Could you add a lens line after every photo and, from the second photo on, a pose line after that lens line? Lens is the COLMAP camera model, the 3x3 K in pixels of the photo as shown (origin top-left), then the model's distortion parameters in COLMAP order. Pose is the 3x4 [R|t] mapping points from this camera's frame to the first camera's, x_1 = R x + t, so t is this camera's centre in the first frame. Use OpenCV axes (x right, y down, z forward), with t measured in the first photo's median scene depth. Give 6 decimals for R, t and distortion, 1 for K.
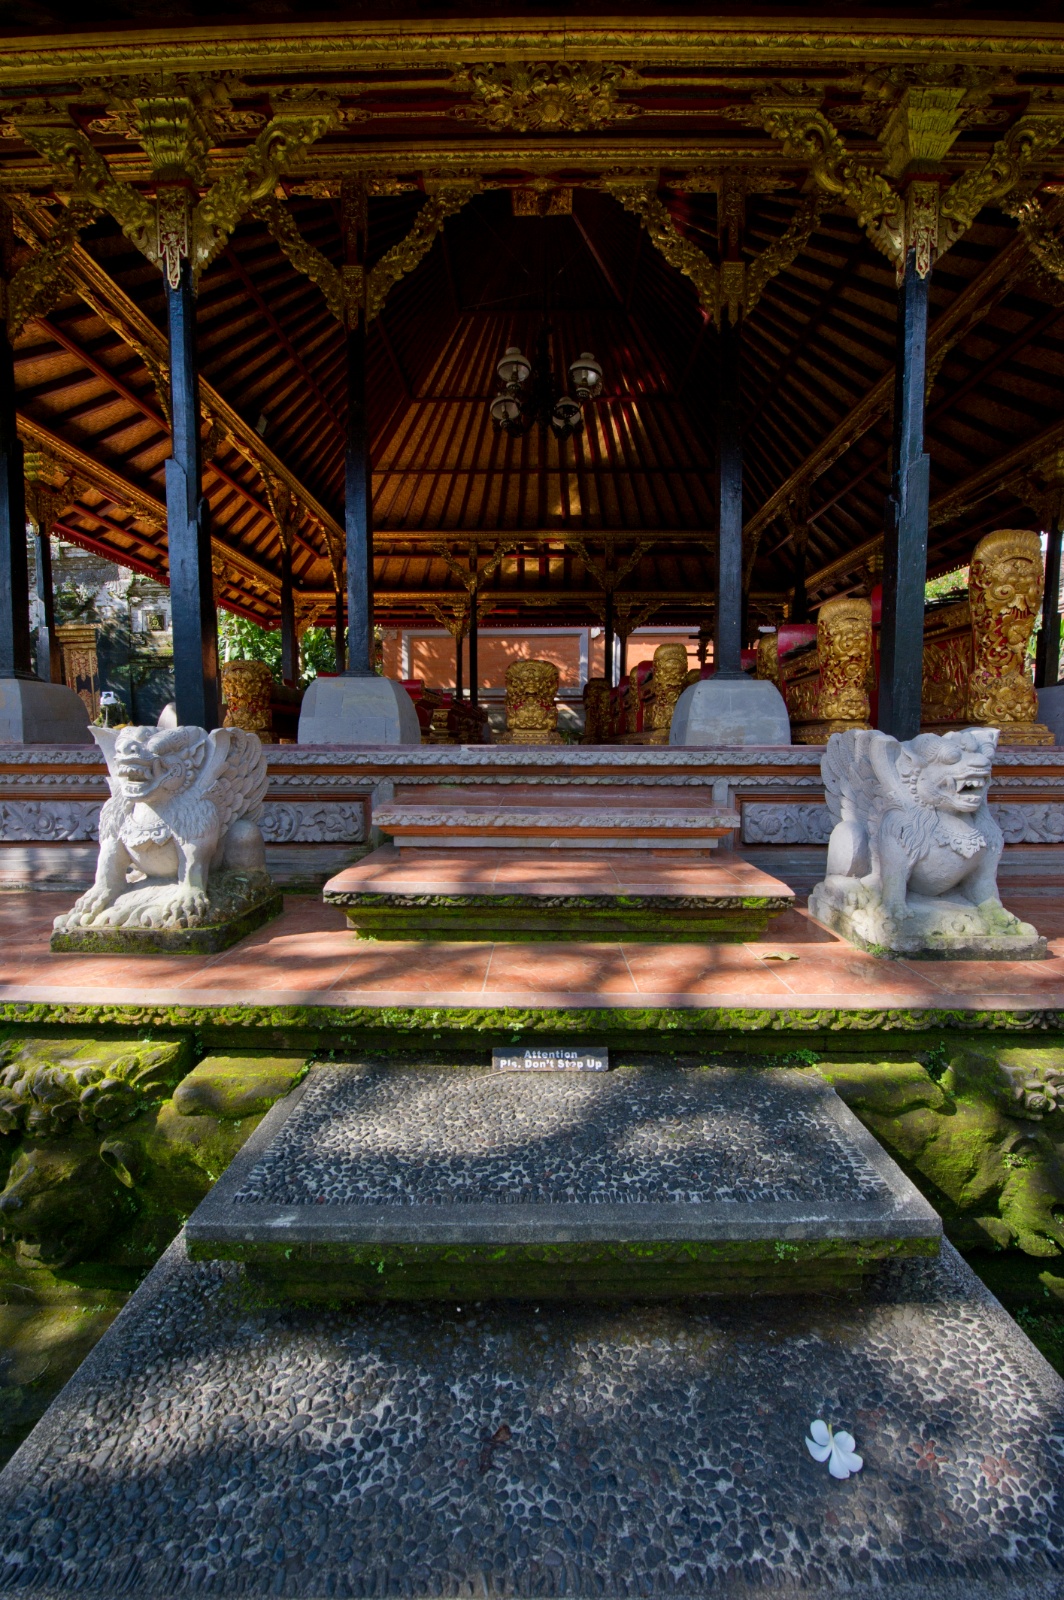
lens RADIAL K [[645.0, 0, 532.1], [0, 645.0, 802.2], [0, 0, 1]] dist [-0.015193, -0.001776]
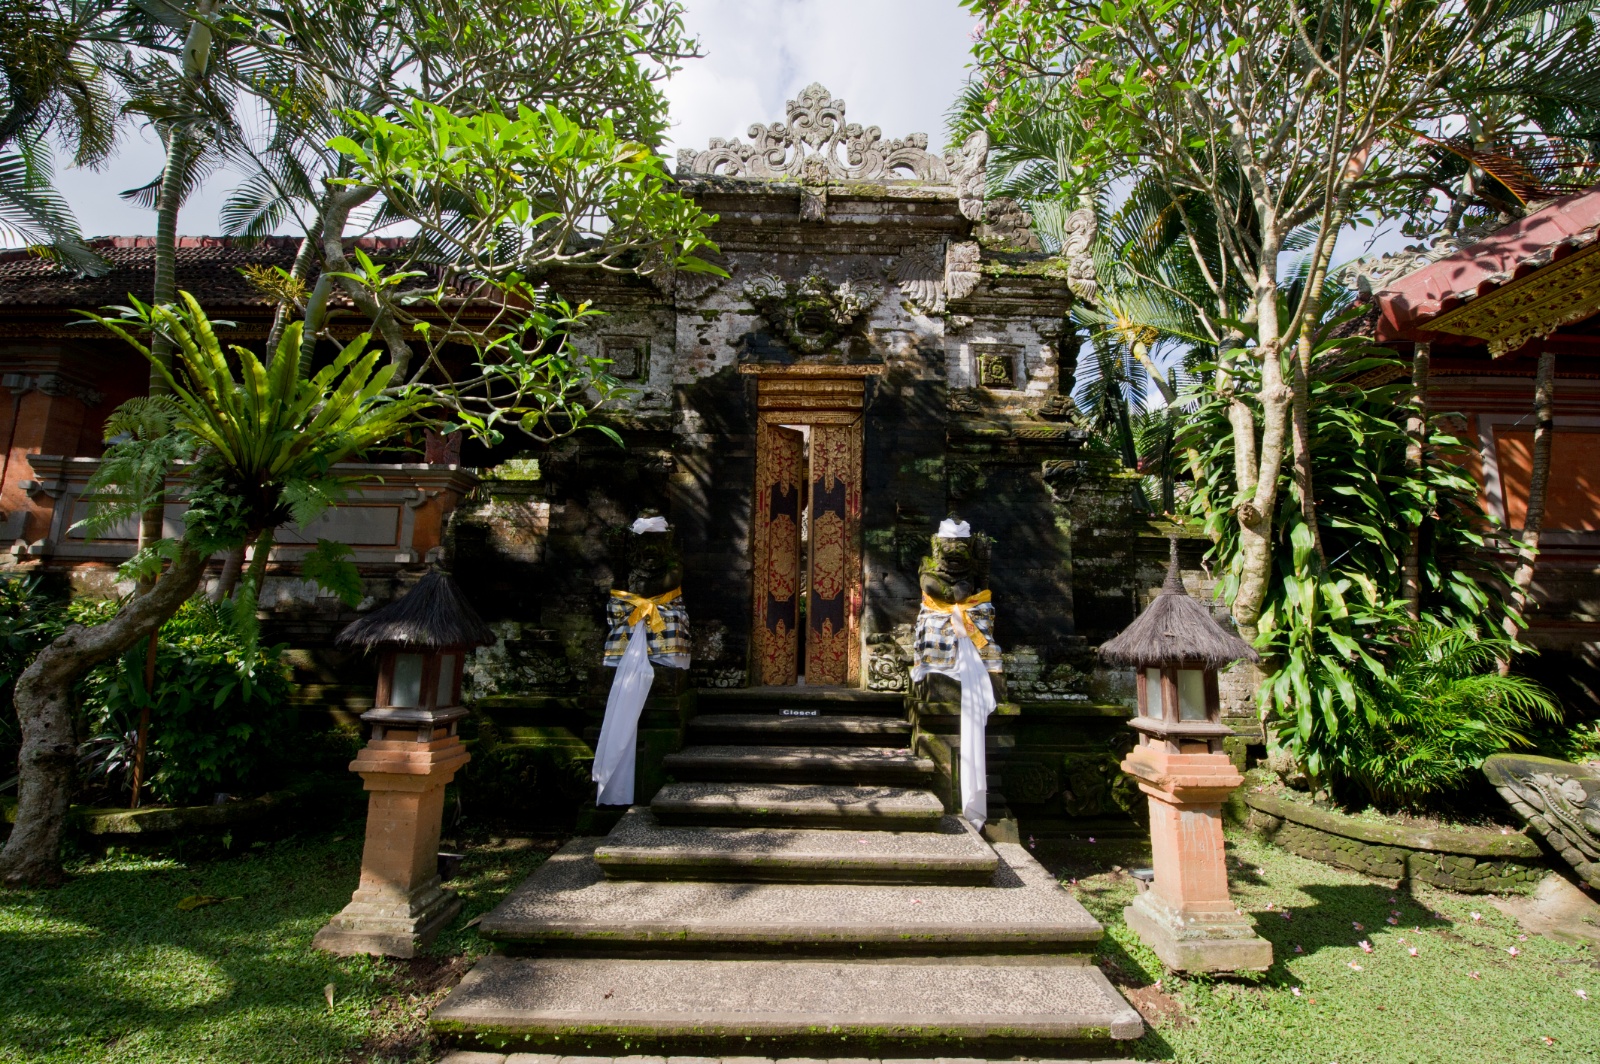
lens RADIAL K [[645.0, 0, 798.2], [0, 645.0, 535.5], [0, 0, 1]] dist [-0.015193, -0.001776]
pose [[0.997385, 0.026724, 0.067143, -3.355821], [-0.009776, 0.970465, -0.241042, -0.252892], [-0.071601, 0.239756, 0.968189, 2.655903]]
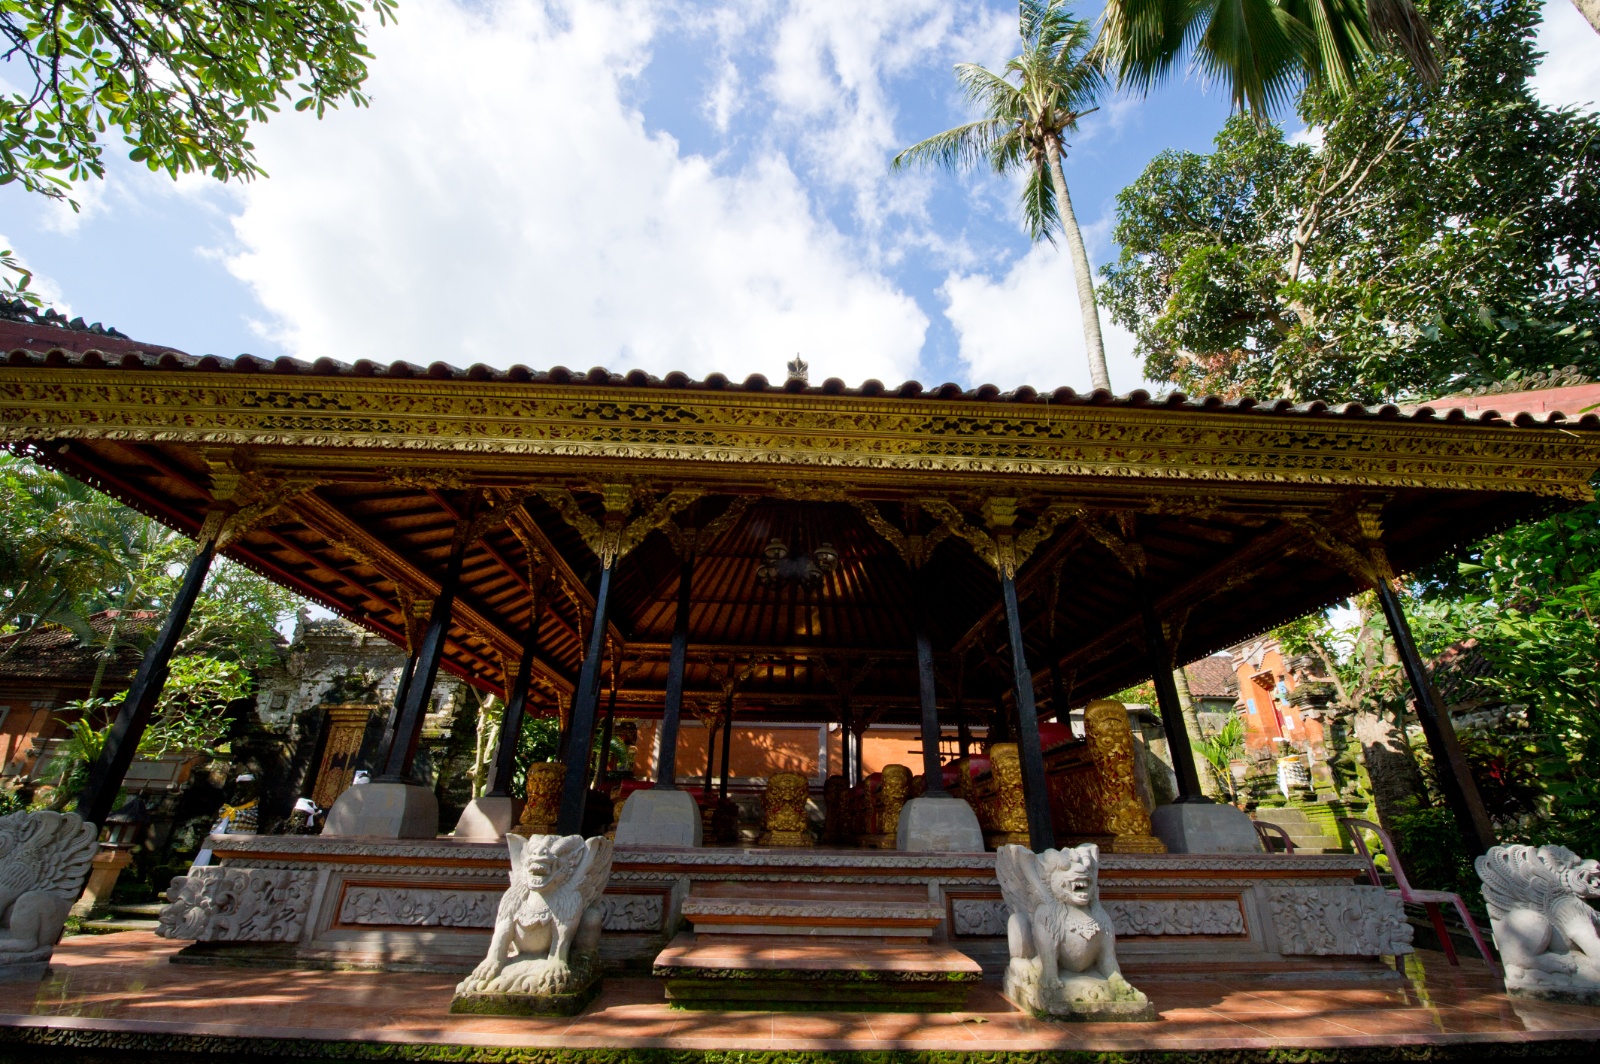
lens RADIAL K [[645.0, 0, 800.3], [0, 645.0, 530.4], [0, 0, 1]] dist [-0.015193, -0.001776]
pose [[0.998475, 0.036355, 0.041554, -0.071862], [-0.010536, 0.864249, -0.502953, 0.012278], [-0.054198, 0.501748, 0.863314, -0.536787]]
